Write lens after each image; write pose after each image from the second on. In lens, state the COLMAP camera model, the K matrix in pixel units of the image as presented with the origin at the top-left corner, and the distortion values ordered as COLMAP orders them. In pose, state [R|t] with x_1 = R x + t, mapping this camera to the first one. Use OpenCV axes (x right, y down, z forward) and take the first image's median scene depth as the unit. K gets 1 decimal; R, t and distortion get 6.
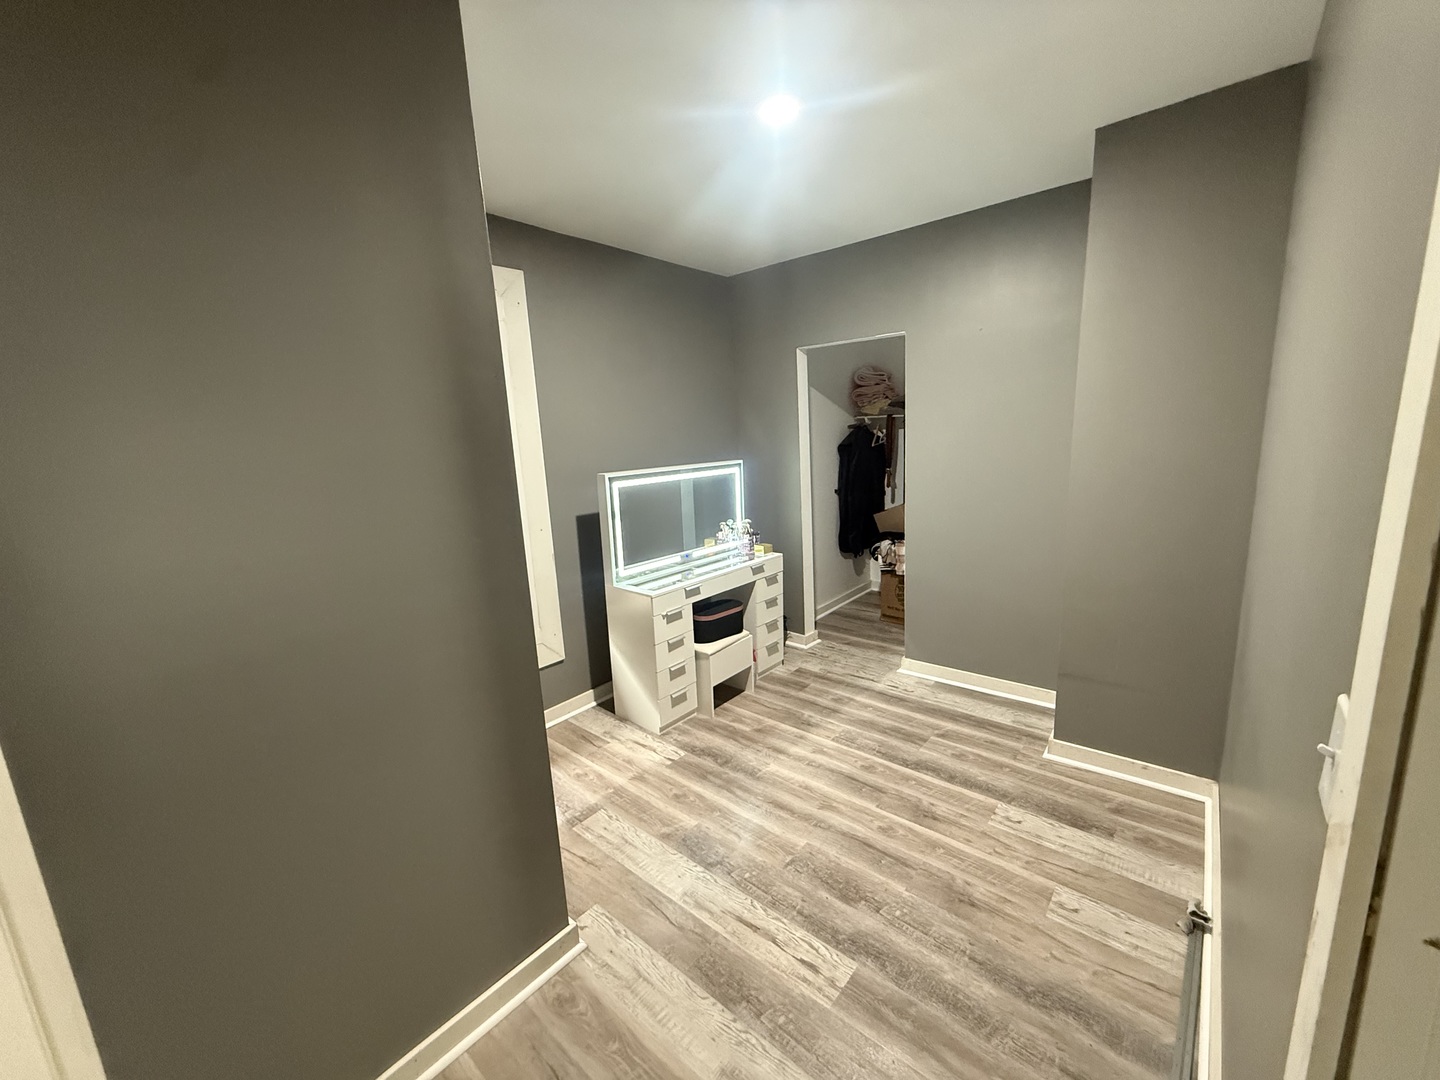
lens RADIAL K [[566.5, 0, 717.5], [0, 566.5, 538.5], [0, 0, 1]] dist [0.001106, 0.000212]
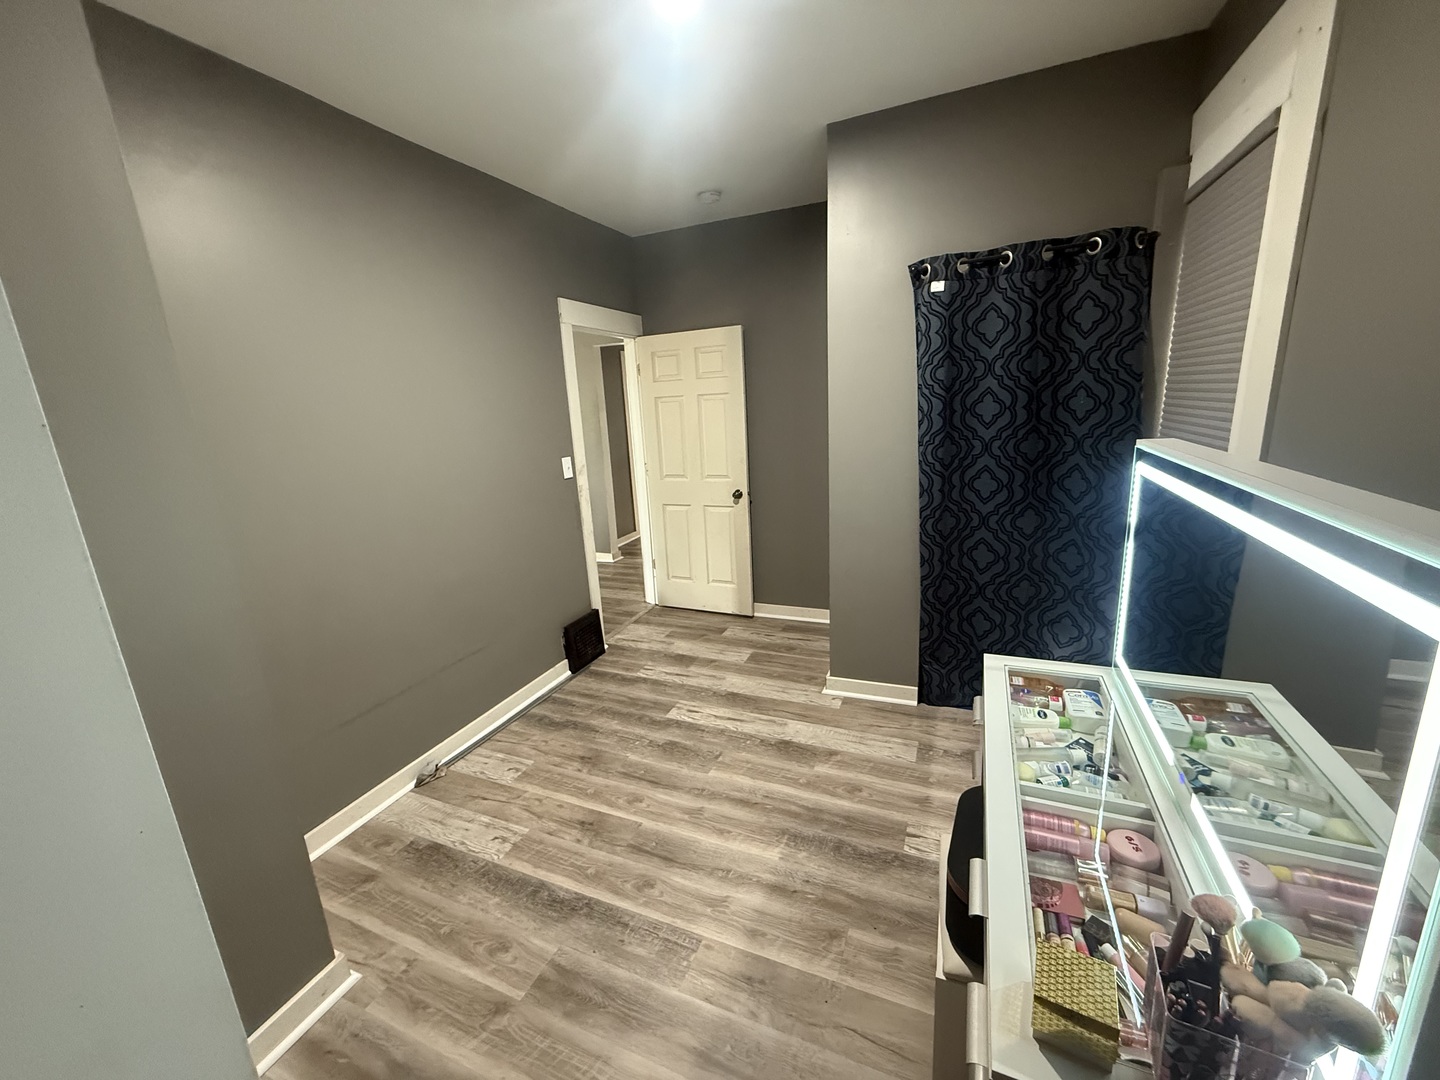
lens RADIAL K [[566.5, 0, 717.5], [0, 566.5, 538.5], [0, 0, 1]] dist [0.001106, 0.000212]
pose [[-0.946935, 0.172884, -0.270970, 0.330930], [0.046467, 0.907804, 0.416812, -0.308878], [0.318048, 0.382103, -0.867665, 1.644370]]
